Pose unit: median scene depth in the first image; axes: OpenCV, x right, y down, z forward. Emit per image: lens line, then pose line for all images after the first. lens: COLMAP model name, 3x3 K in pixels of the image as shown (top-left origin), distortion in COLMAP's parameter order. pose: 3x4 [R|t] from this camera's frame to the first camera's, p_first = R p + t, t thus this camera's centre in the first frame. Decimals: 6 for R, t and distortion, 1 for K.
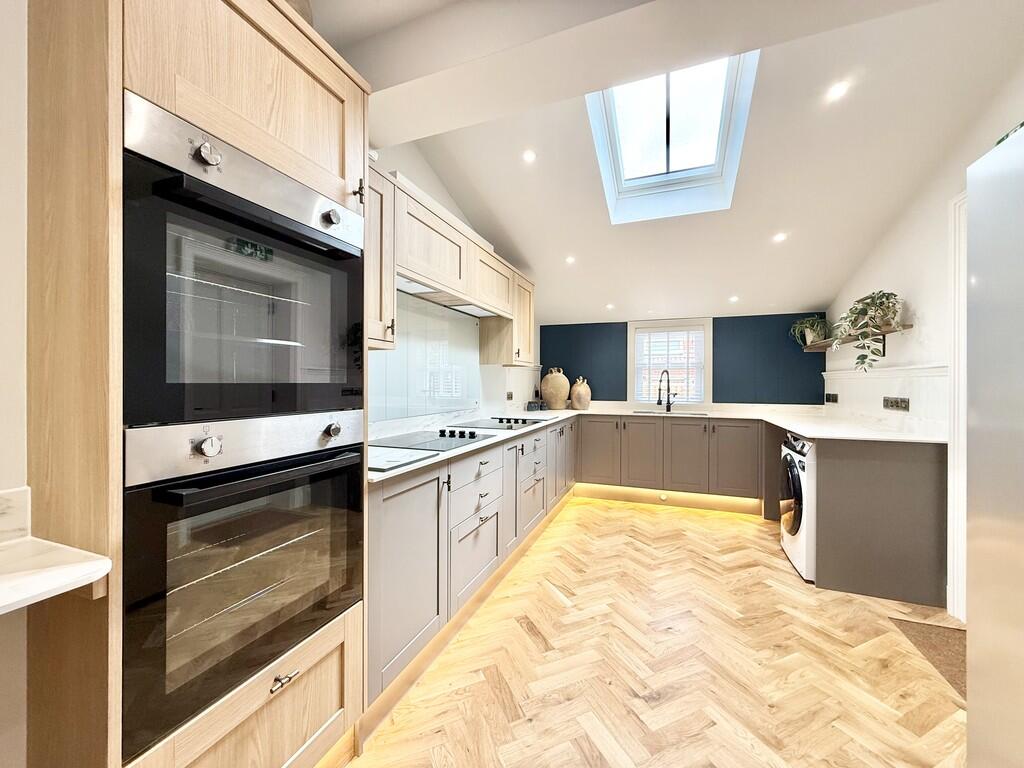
lens RADIAL K [[406.7, 0, 508.7], [0, 406.7, 384.0], [0, 0, 1]] dist [0.003361, -0.000036]
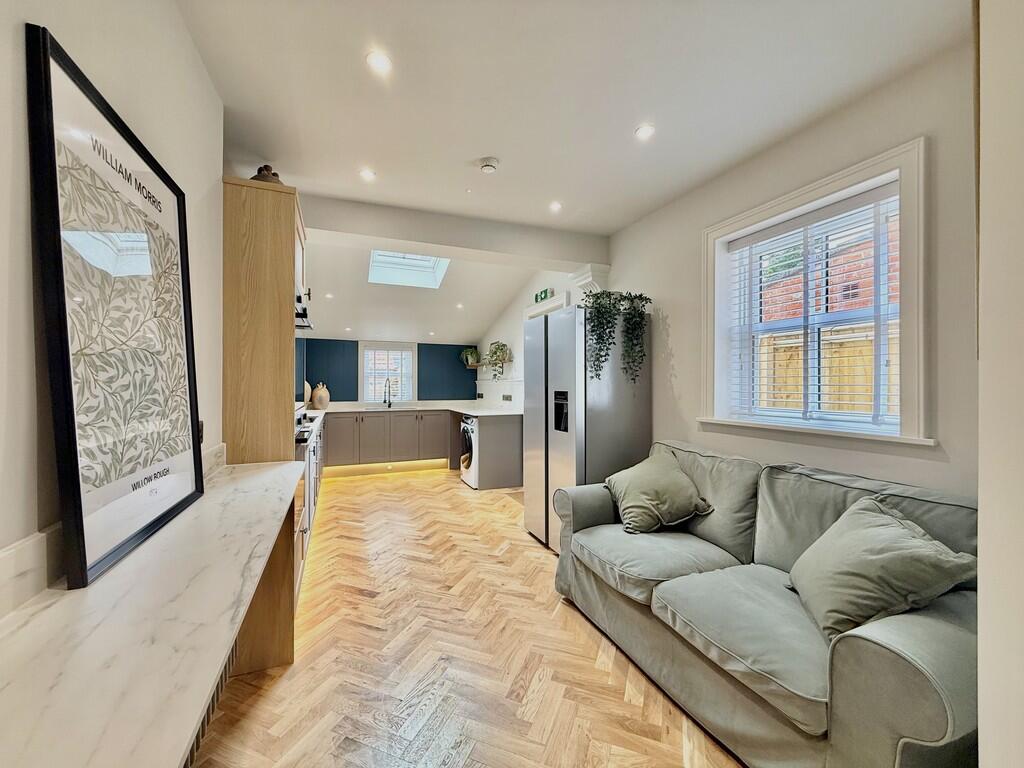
lens RADIAL K [[406.7, 0, 511.9], [0, 406.7, 387.0], [0, 0, 1]] dist [0.003361, -0.000036]
pose [[0.713803, -0.003871, 0.700336, -0.423924], [0.001796, 0.999992, 0.003697, -0.012535], [-0.700344, -0.001381, 0.713804, -0.434644]]
